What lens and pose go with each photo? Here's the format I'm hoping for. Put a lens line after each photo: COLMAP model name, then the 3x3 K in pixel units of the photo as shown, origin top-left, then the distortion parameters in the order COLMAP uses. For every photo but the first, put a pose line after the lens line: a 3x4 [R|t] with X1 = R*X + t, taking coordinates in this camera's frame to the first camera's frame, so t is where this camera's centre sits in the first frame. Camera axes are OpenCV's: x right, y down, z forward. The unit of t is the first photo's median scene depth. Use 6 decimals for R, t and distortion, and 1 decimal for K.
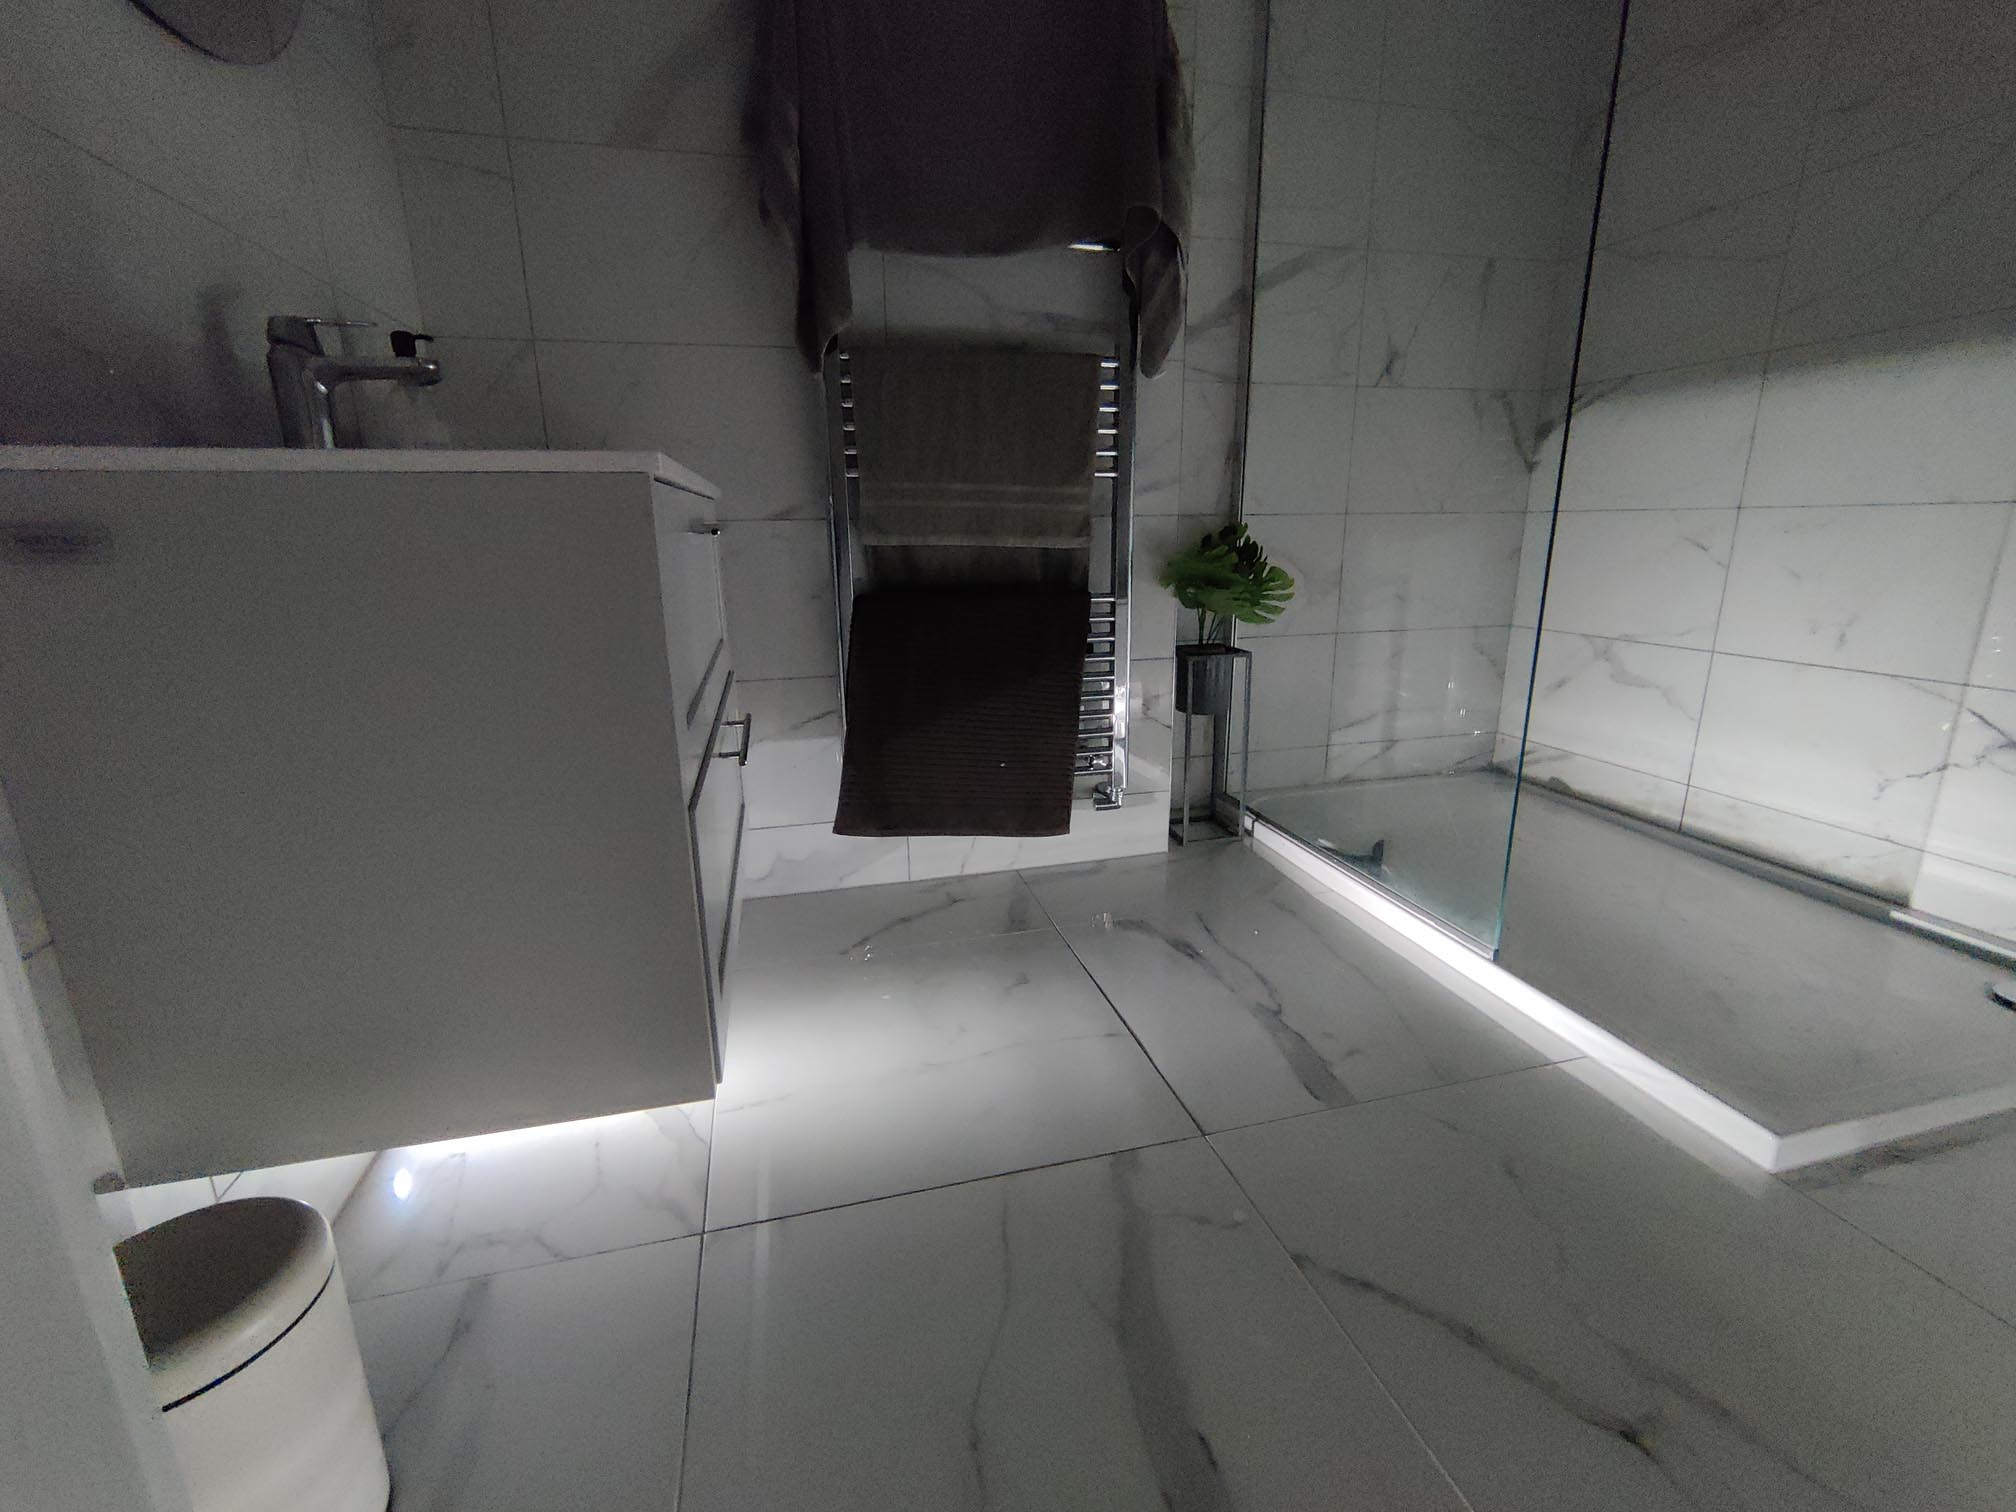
lens RADIAL K [[869.1, 0, 988.2], [0, 869.1, 746.5], [0, 0, 1]] dist [-0.005447, -0.000038]
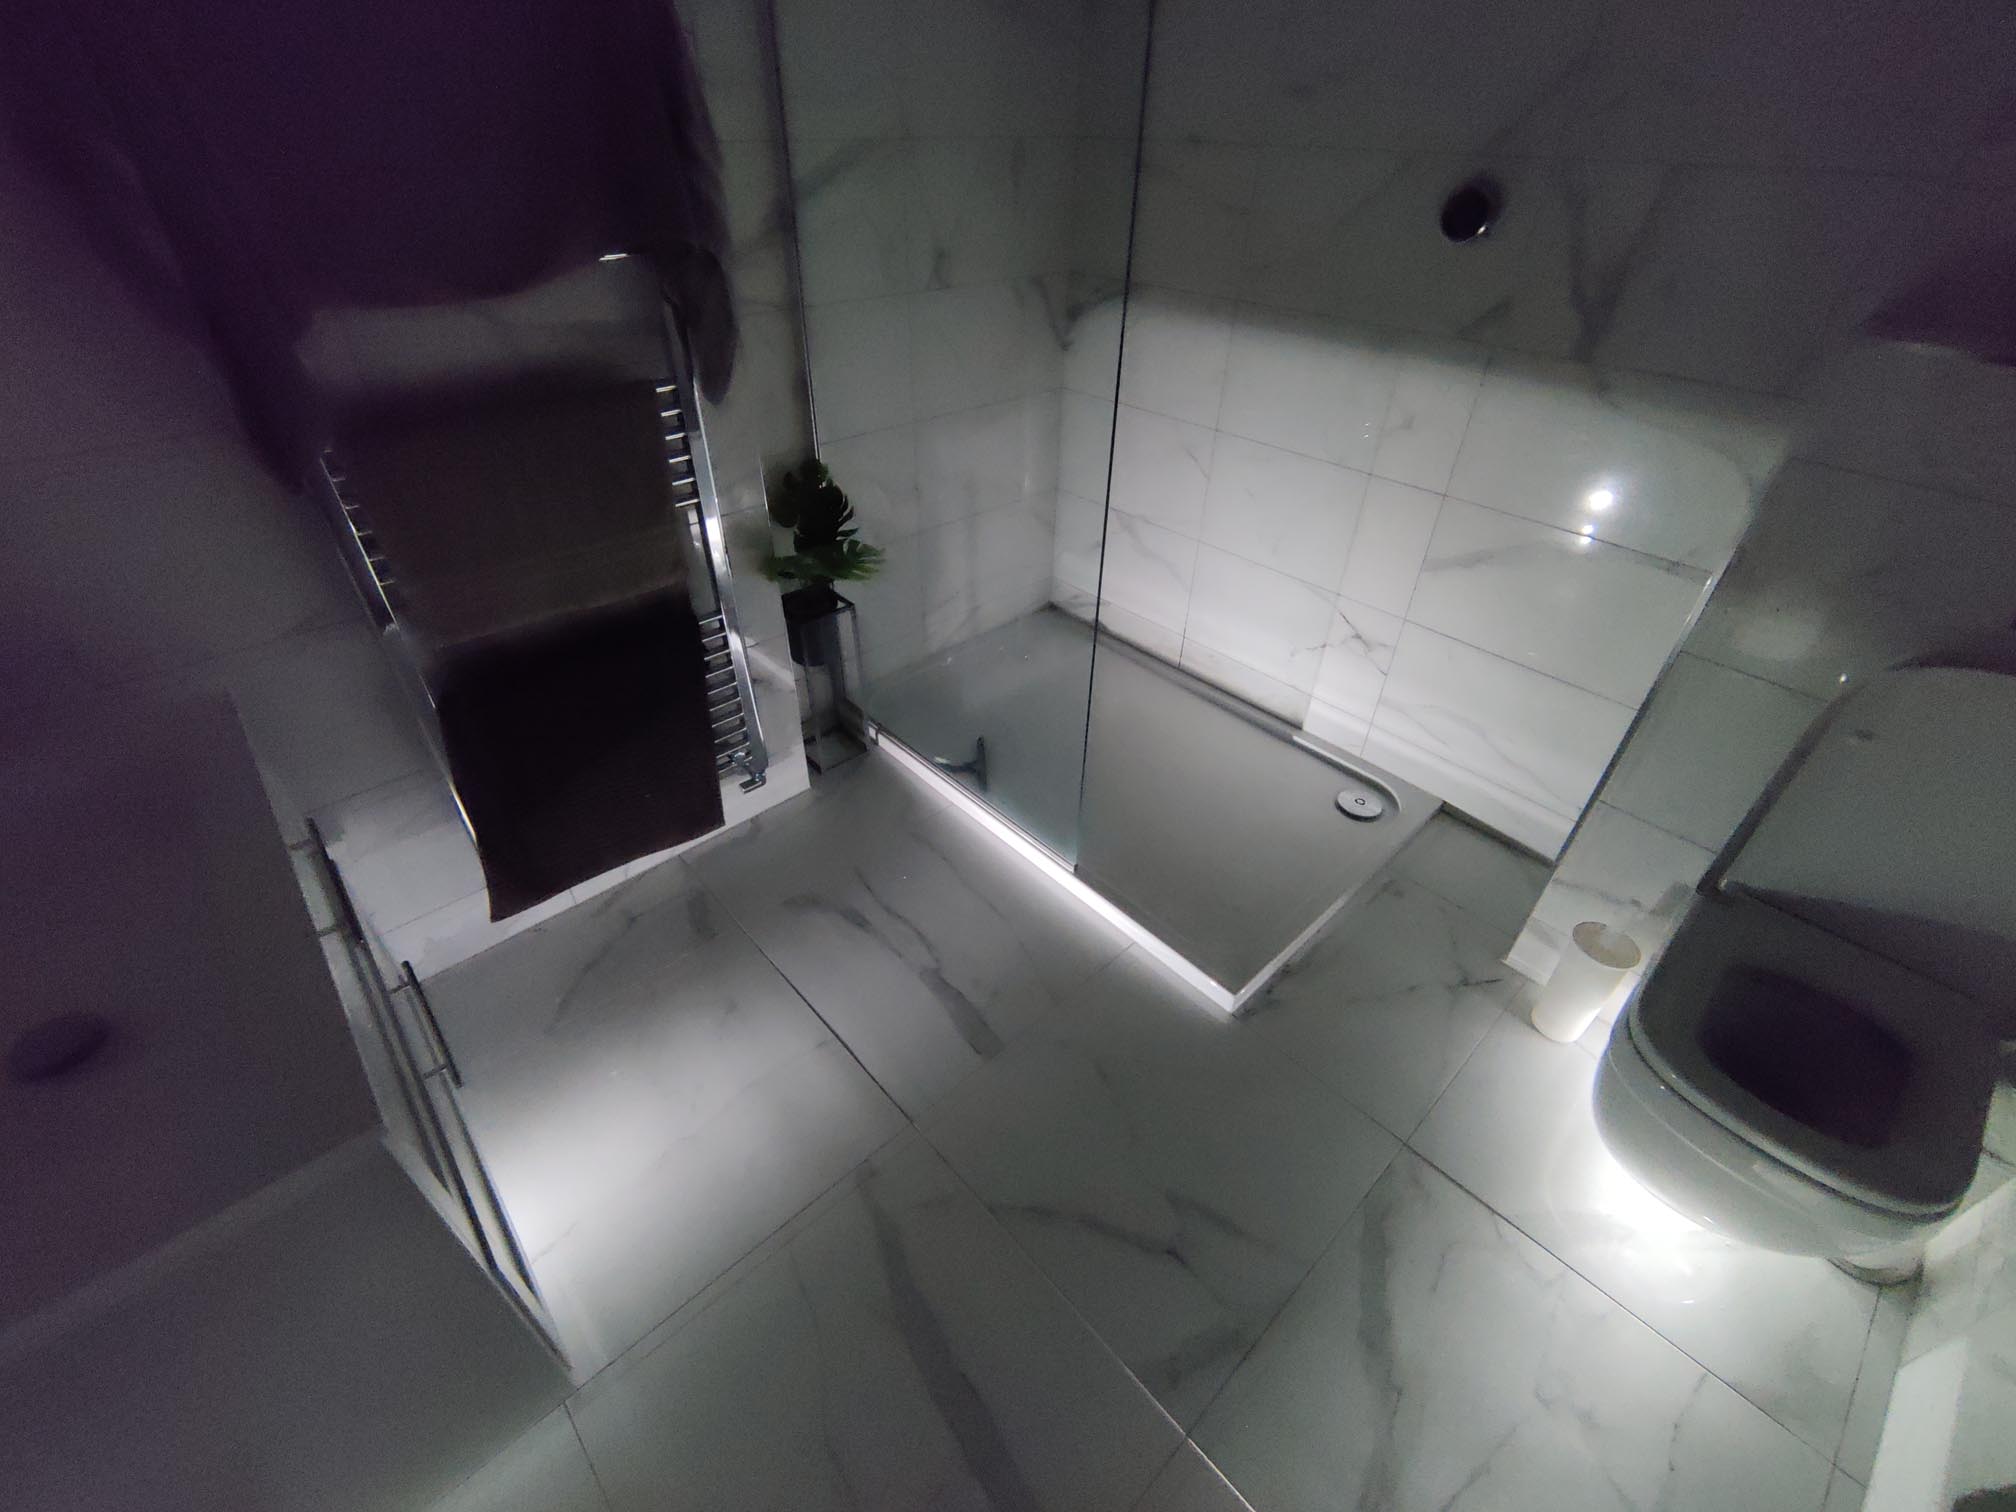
lens RADIAL K [[869.1, 0, 992.8], [0, 869.1, 747.3], [0, 0, 1]] dist [-0.005447, -0.000038]
pose [[0.877974, -0.269851, 0.395402, -0.015545], [0.094187, 0.907207, 0.410006, -0.392872], [-0.469351, -0.322733, 0.821920, -0.004059]]
